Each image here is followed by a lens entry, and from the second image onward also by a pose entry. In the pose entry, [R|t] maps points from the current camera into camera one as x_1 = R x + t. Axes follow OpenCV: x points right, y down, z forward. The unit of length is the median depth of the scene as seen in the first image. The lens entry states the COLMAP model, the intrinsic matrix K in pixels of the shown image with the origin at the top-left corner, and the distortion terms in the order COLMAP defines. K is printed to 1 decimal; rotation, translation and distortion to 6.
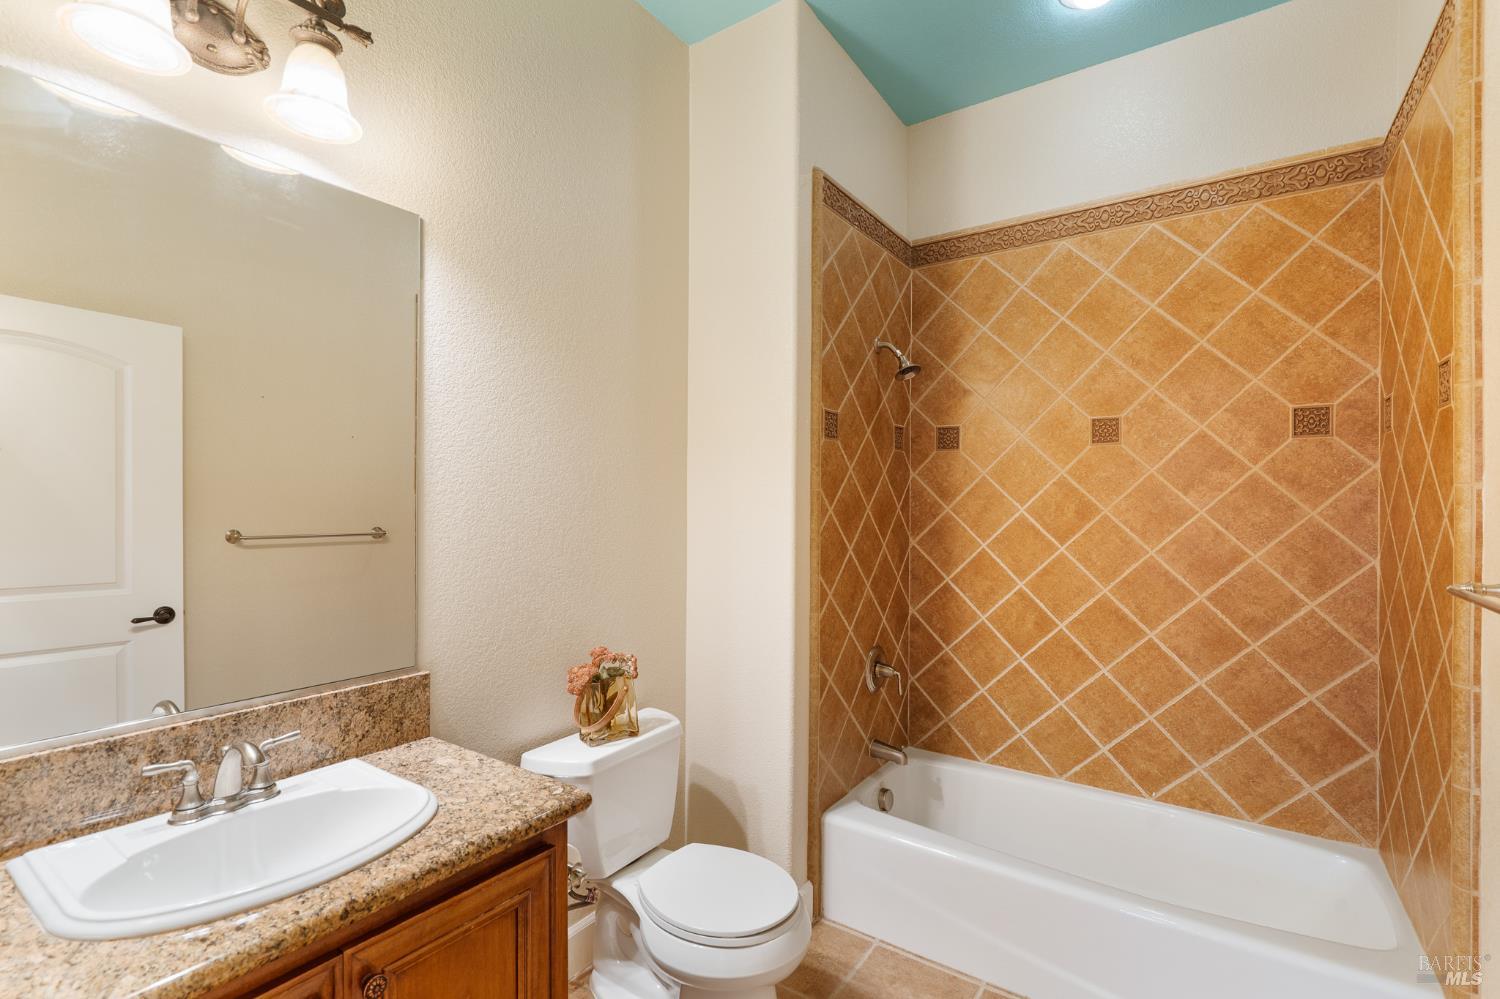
lens RADIAL K [[683.3, 0, 773.2], [0, 683.3, 503.2], [0, 0, 1]] dist [-0.008205, 0.003507]
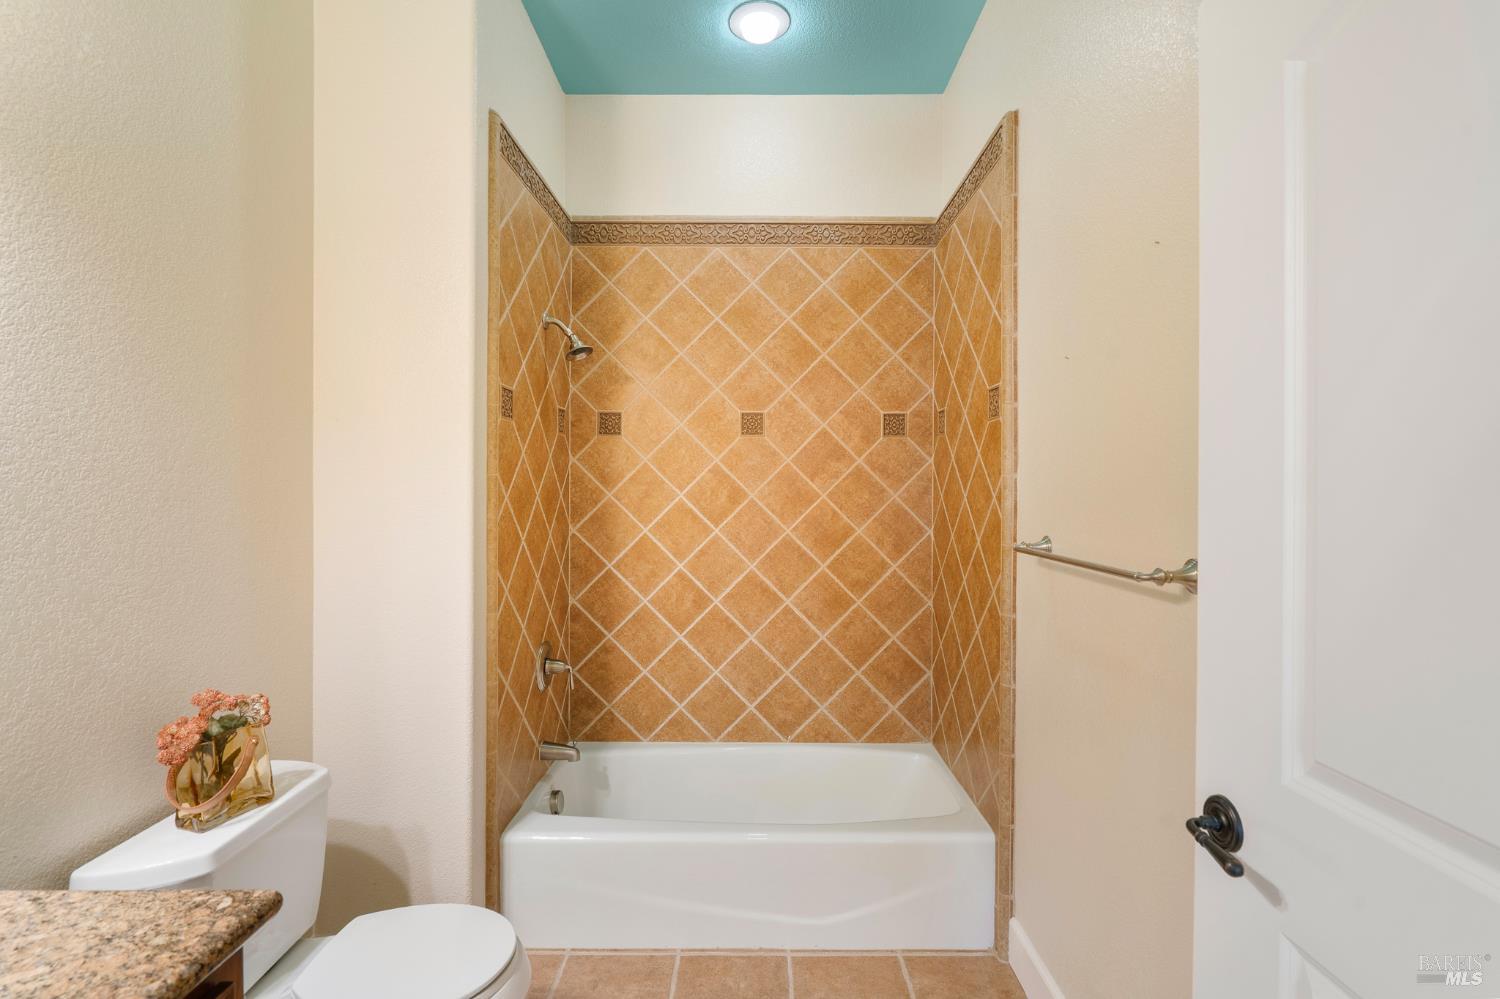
lens RADIAL K [[683.3, 0, 752.3], [0, 683.3, 495.4], [0, 0, 1]] dist [-0.008205, 0.003507]
pose [[0.824721, -0.008608, 0.565474, -0.165004], [0.003533, 0.999943, 0.010070, -0.000448], [-0.565528, -0.006307, 0.824705, 0.077523]]
